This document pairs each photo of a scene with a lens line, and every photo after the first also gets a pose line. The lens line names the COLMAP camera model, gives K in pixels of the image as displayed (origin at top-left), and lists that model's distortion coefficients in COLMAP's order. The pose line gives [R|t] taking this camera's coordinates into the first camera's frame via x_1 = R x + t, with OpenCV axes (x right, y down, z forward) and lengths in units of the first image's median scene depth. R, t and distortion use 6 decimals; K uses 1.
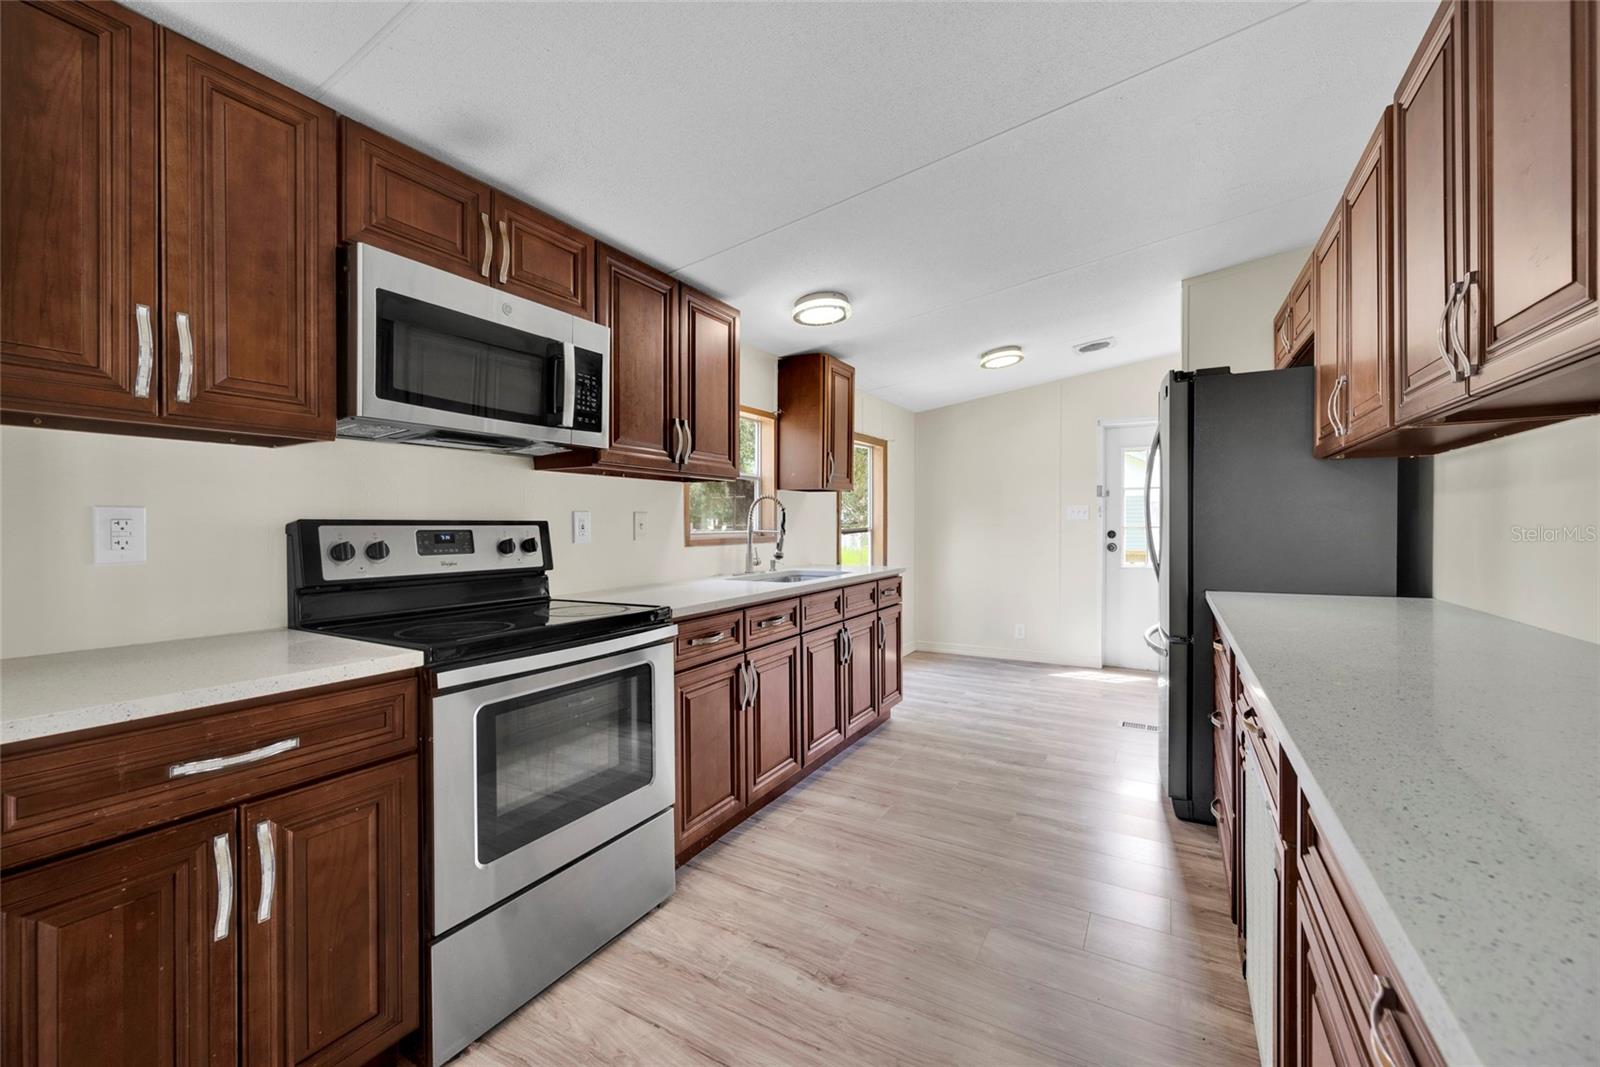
lens RADIAL K [[643.9, 0, 810.6], [0, 643.9, 529.5], [0, 0, 1]] dist [0.013063, -0.000200]
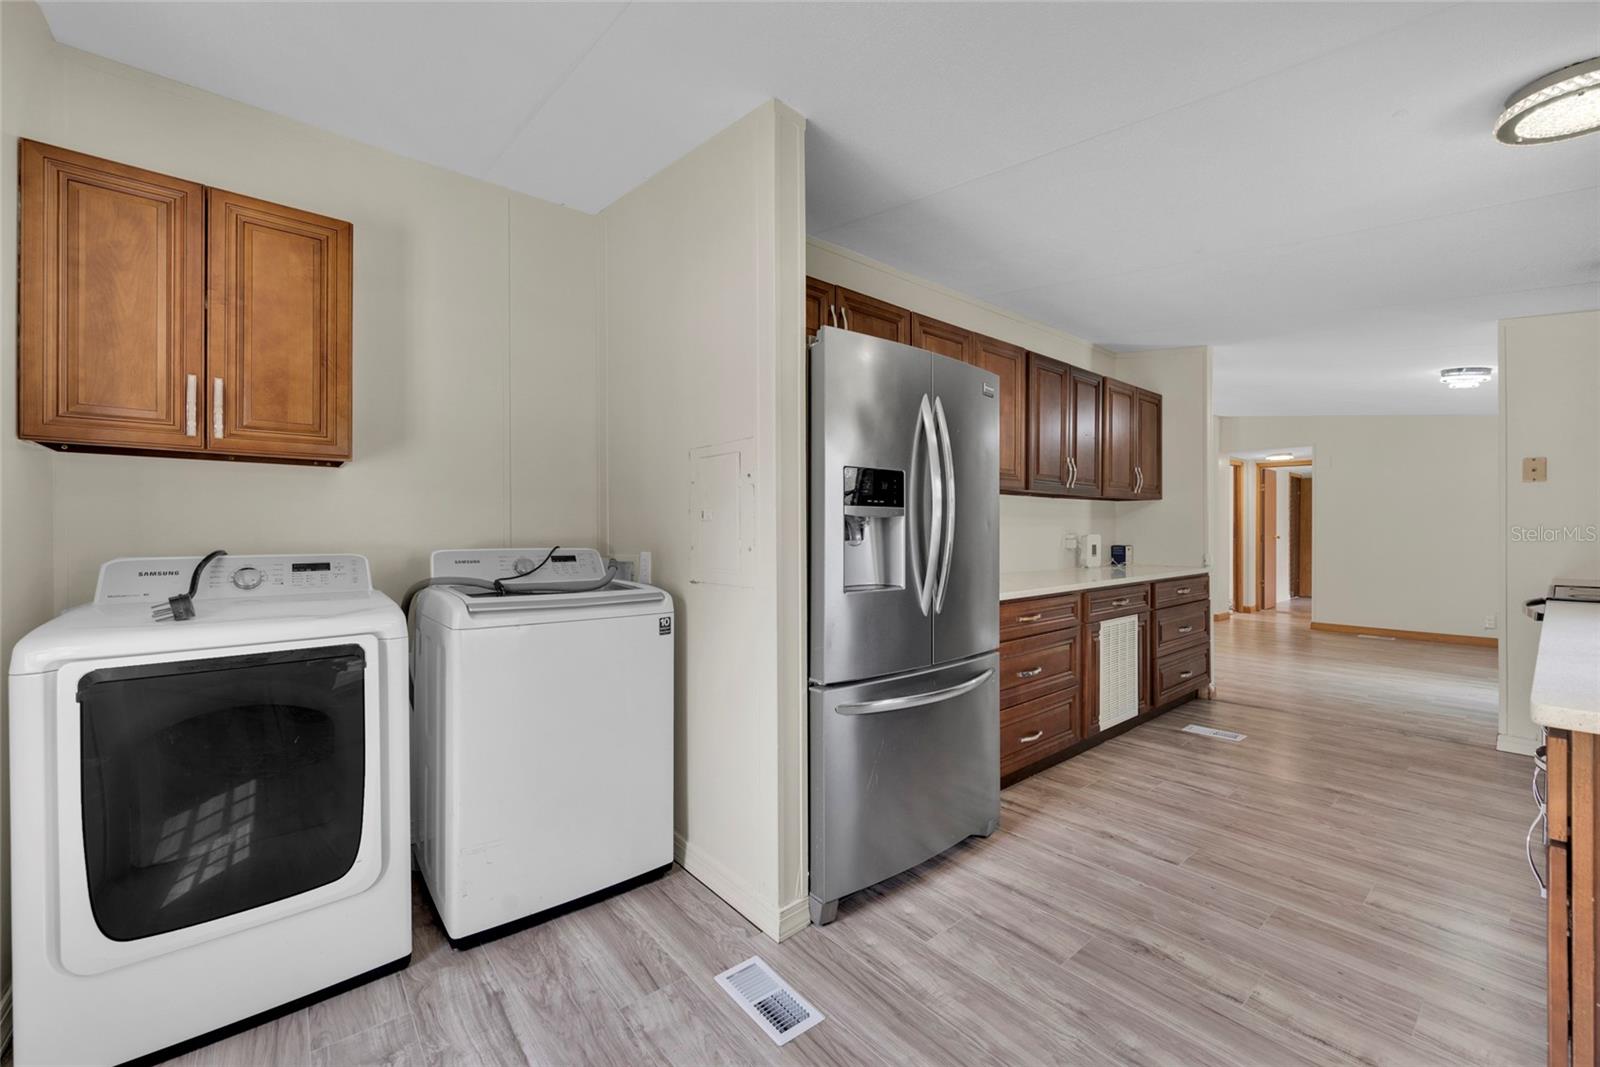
lens RADIAL K [[643.9, 0, 798.6], [0, 643.9, 525.0], [0, 0, 1]] dist [0.013063, -0.000200]
pose [[-0.933532, -0.001772, 0.358488, 0.372582], [-0.000393, 0.999992, 0.003919, -0.017440], [-0.358493, 0.003517, -0.933526, 1.539558]]
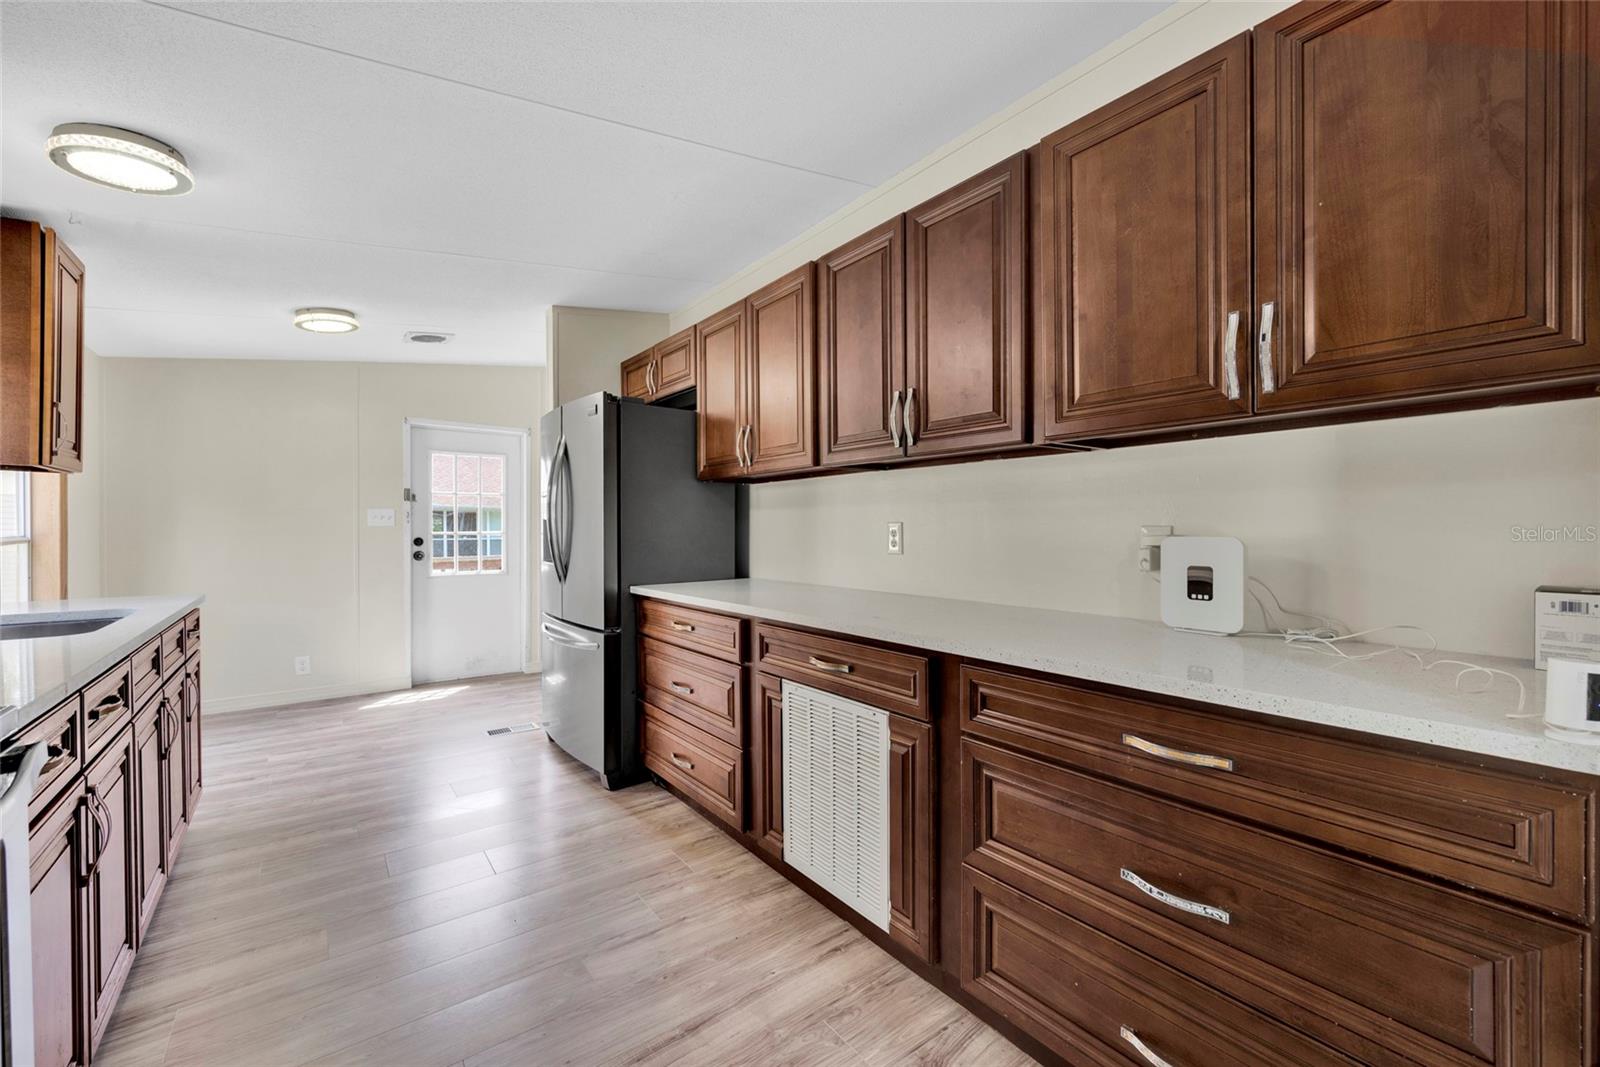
lens RADIAL K [[643.9, 0, 800.5], [0, 643.9, 534.2], [0, 0, 1]] dist [0.013063, -0.000200]
pose [[0.417375, -0.006298, 0.908712, -0.239832], [0.011177, 0.999936, 0.001797, 0.001835], [-0.908666, 0.009407, 0.417419, 0.176071]]
